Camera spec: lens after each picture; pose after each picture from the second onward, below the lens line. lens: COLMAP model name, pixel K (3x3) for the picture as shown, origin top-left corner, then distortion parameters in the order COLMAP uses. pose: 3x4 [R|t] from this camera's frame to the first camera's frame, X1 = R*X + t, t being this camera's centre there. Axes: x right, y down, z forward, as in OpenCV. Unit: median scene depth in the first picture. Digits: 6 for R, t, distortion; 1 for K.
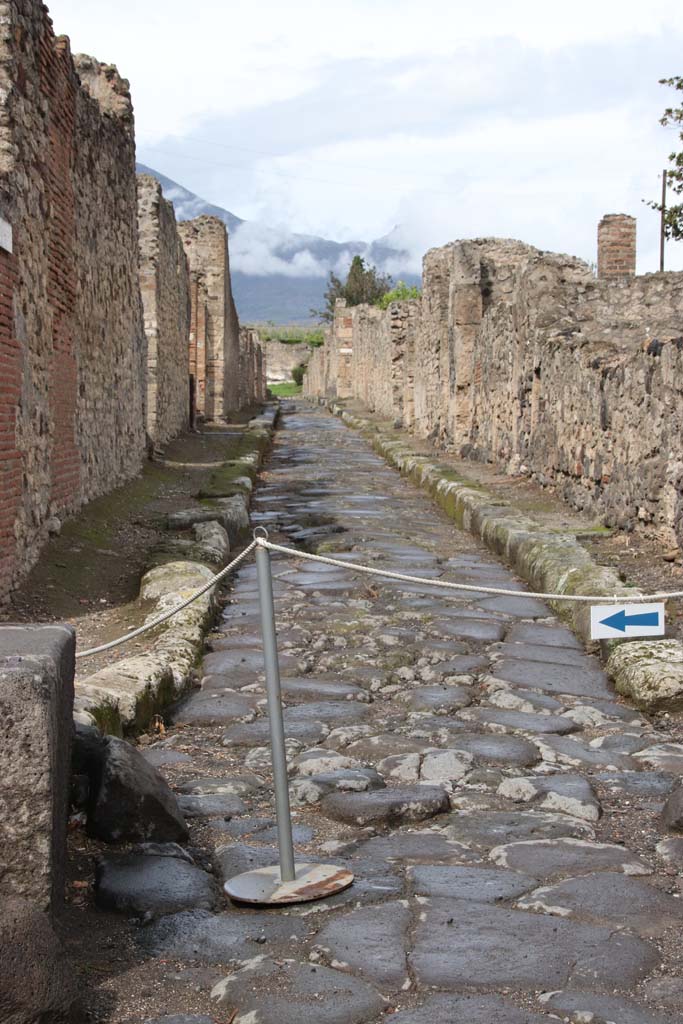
lens RADIAL K [[1728.7, 0, 341.5], [0, 1728.7, 512.0], [0, 0, 1]] dist [0.345583, 0.058354]
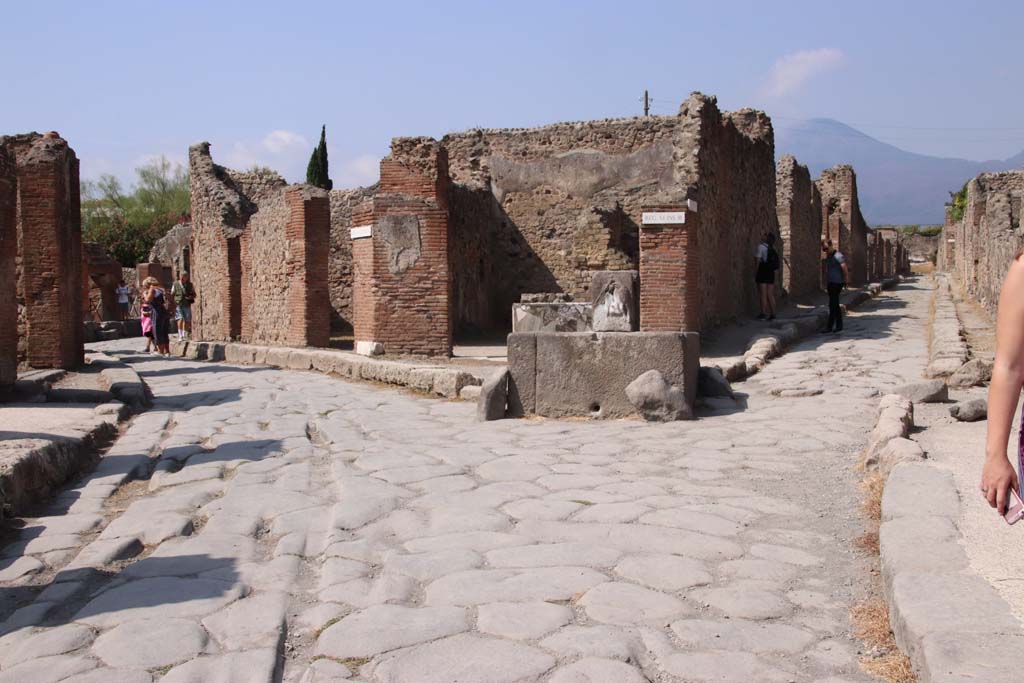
lens RADIAL K [[1526.7, 0, 512.0], [0, 1526.7, 341.5], [0, 0, 1]] dist [0.203734, 0.009329]
pose [[0.937339, -0.005789, -0.348371, 0.215544], [-0.004808, 0.999552, -0.029548, 0.069444], [0.348386, 0.029372, 0.936891, -0.755864]]
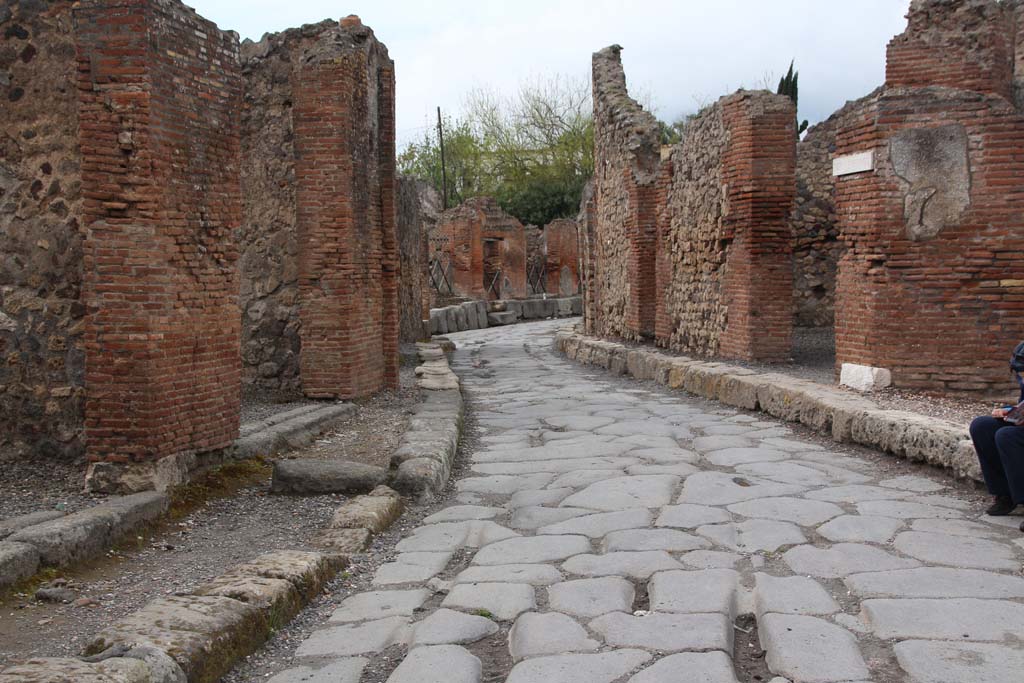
lens RADIAL K [[1526.7, 0, 512.0], [0, 1526.7, 341.5], [0, 0, 1]] dist [0.203734, 0.009329]
pose [[0.790709, 0.016822, -0.611961, -0.074690], [-0.018779, 0.999818, 0.003218, 0.015676], [0.611904, 0.008947, 0.790881, -0.182877]]
